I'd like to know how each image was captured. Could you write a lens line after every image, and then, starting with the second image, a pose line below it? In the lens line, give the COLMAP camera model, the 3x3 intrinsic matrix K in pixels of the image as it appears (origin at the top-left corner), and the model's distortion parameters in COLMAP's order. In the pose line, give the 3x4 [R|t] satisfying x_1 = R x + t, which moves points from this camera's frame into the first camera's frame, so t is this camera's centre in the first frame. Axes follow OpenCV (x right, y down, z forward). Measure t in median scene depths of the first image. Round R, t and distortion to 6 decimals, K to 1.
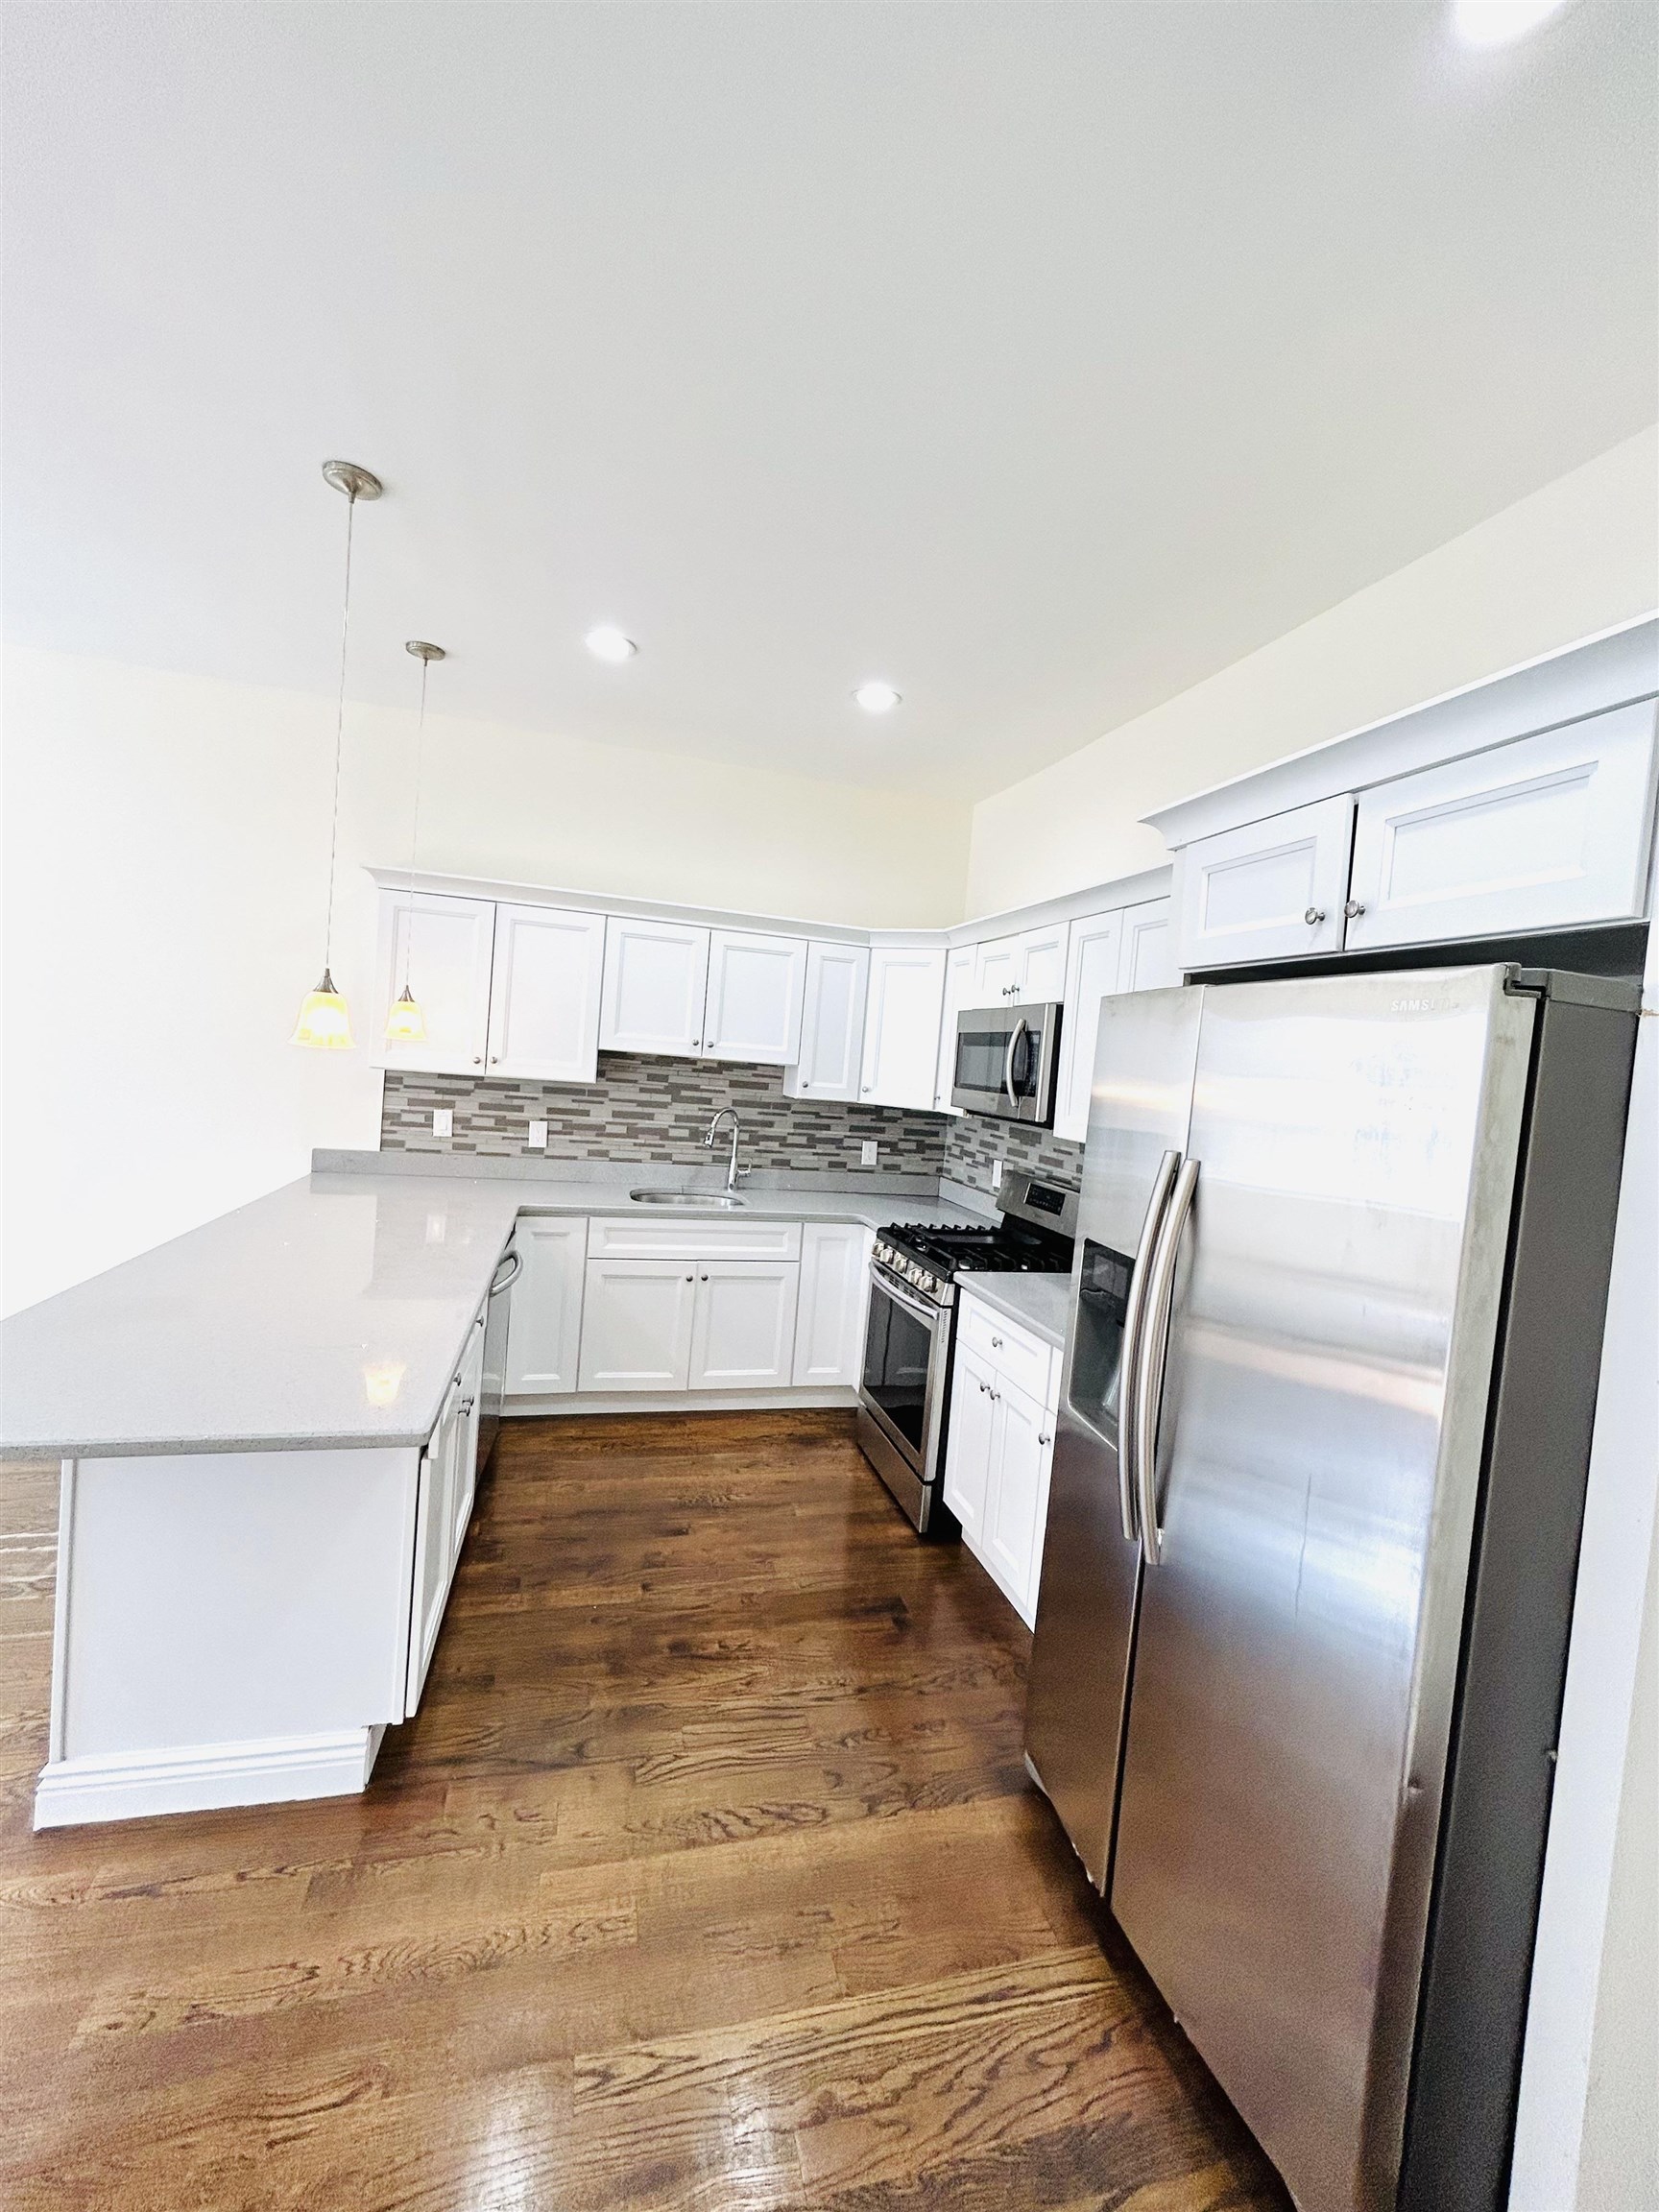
lens RADIAL K [[897.3, 0, 835.9], [0, 897.3, 1091.5], [0, 0, 1]] dist [-0.002554, 0.000783]
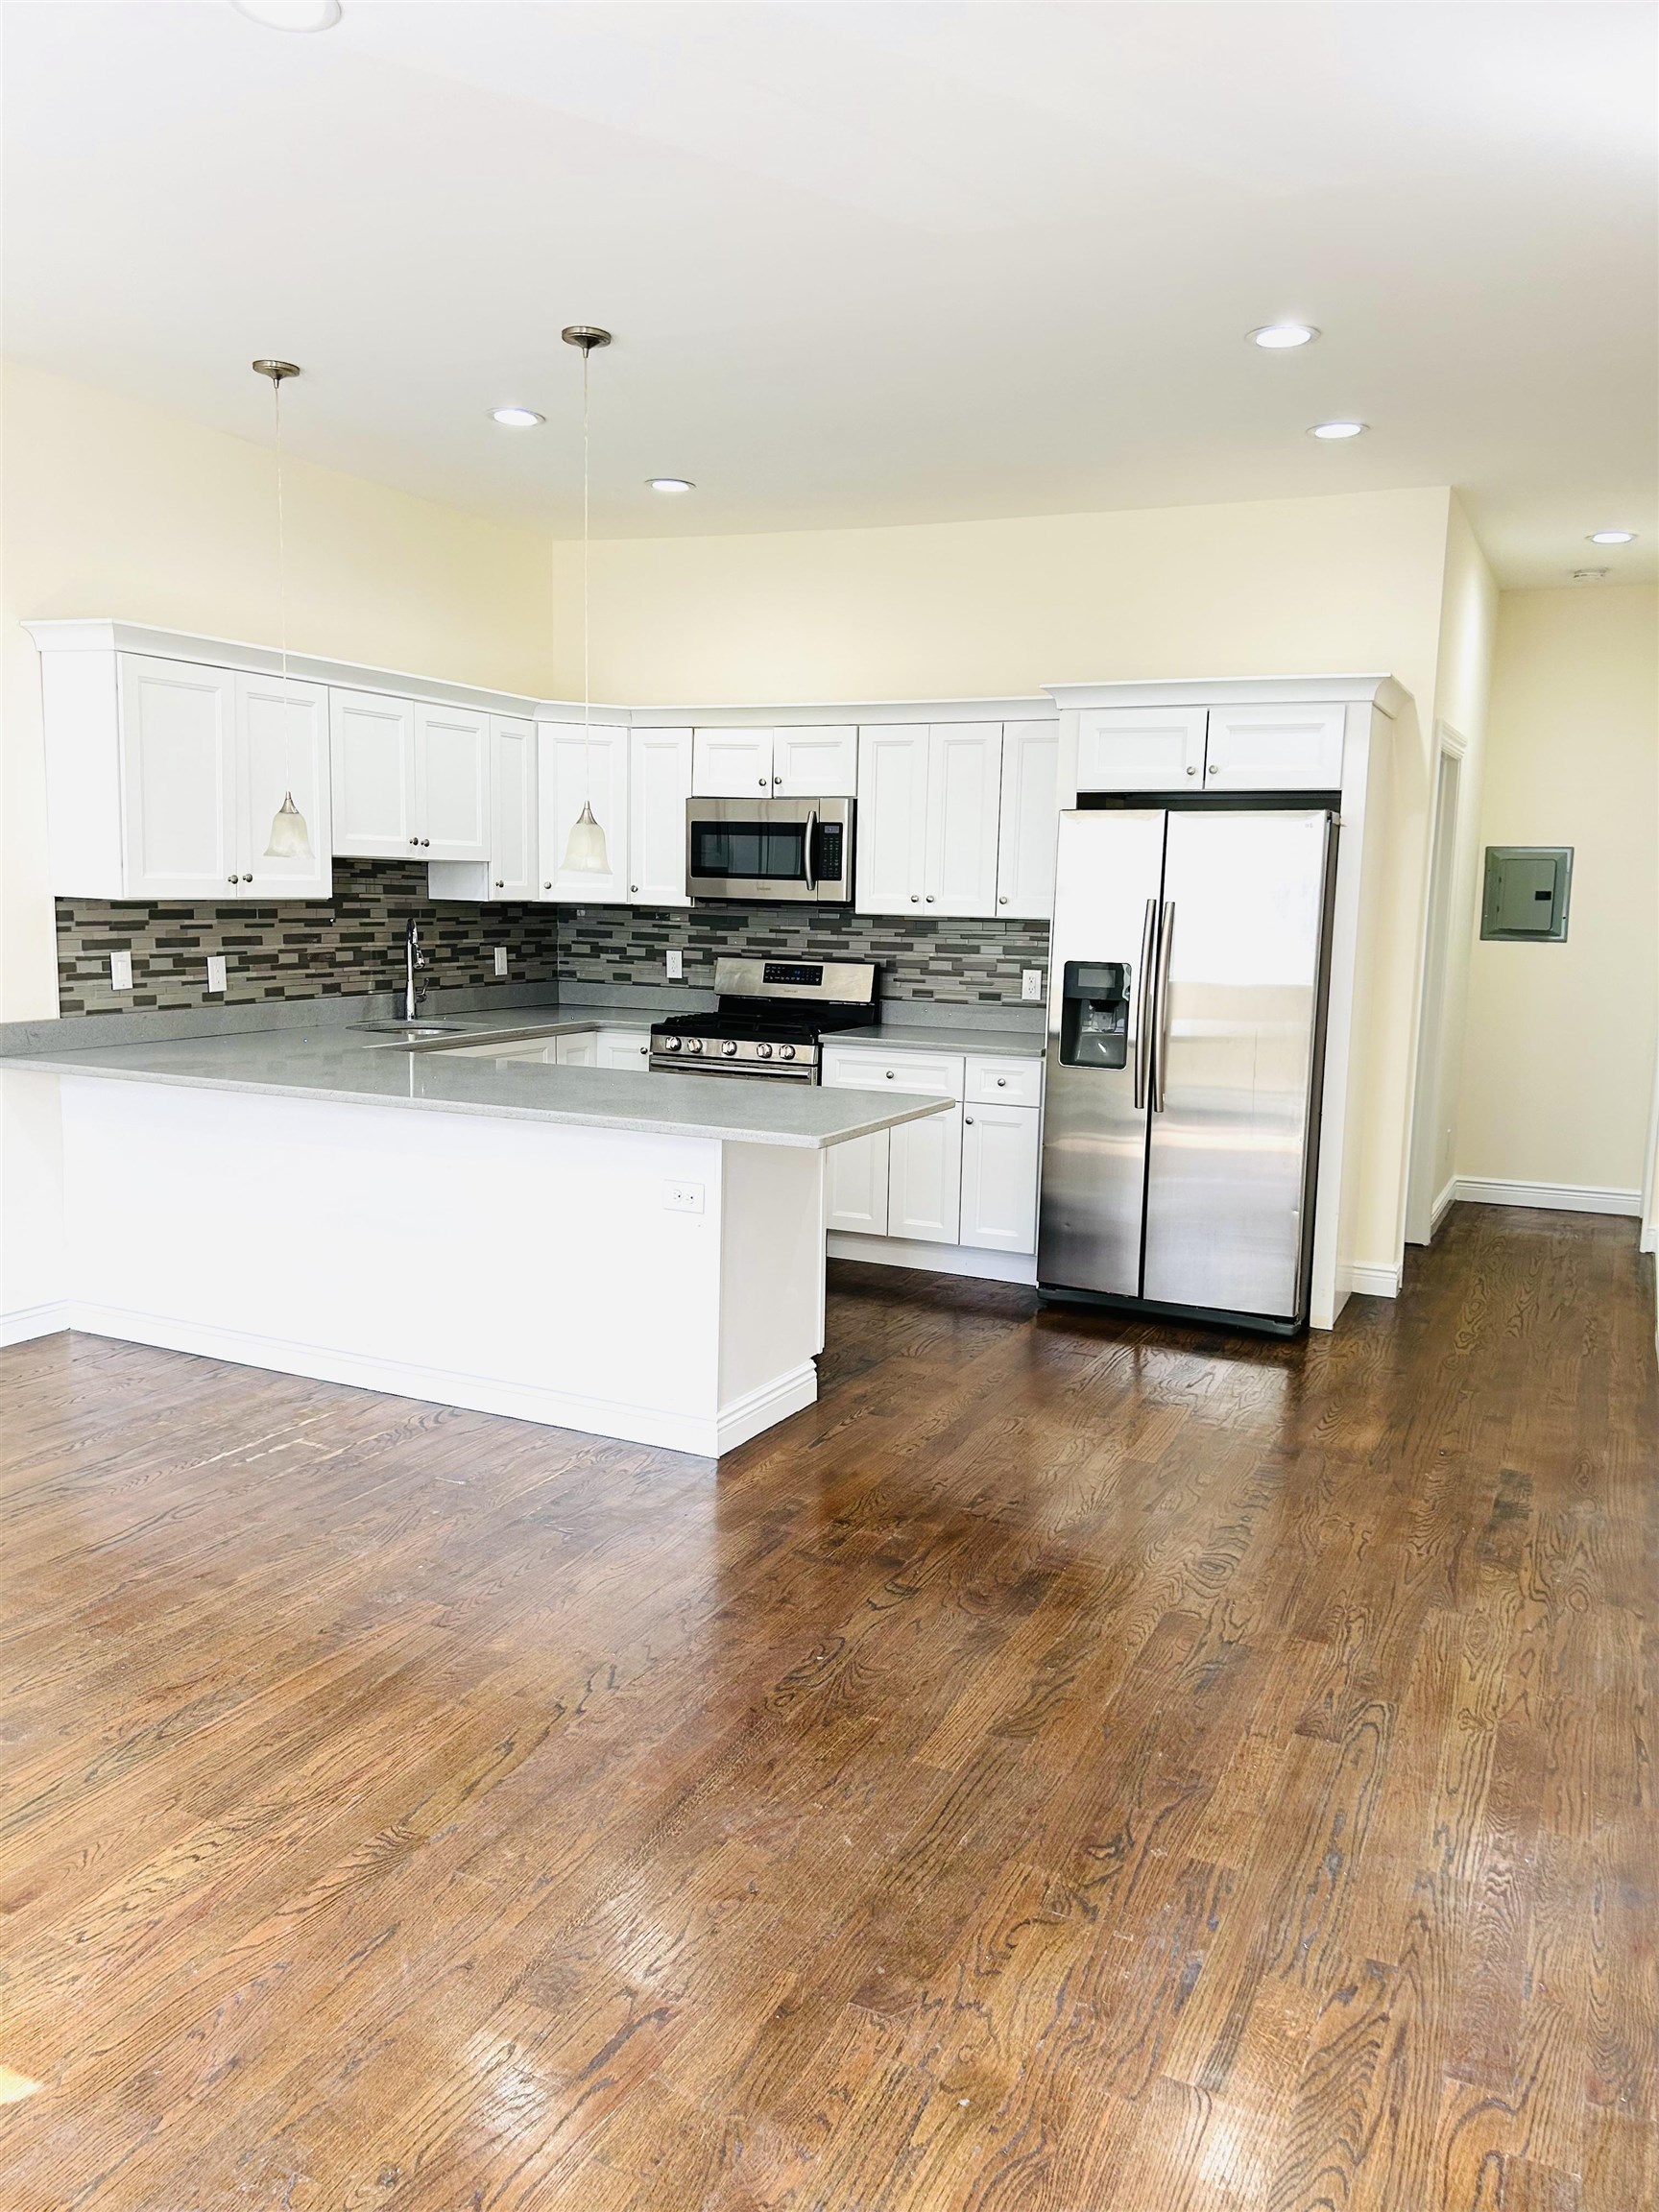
lens RADIAL K [[1658.6, 0, 825.1], [0, 1658.6, 1110.0], [0, 0, 1]] dist [0.042362, -0.002631]
pose [[0.674084, -0.165583, 0.719856, -1.013585], [0.052925, 0.982873, 0.176522, -0.060220], [-0.736756, -0.080892, 0.671302, -0.321933]]
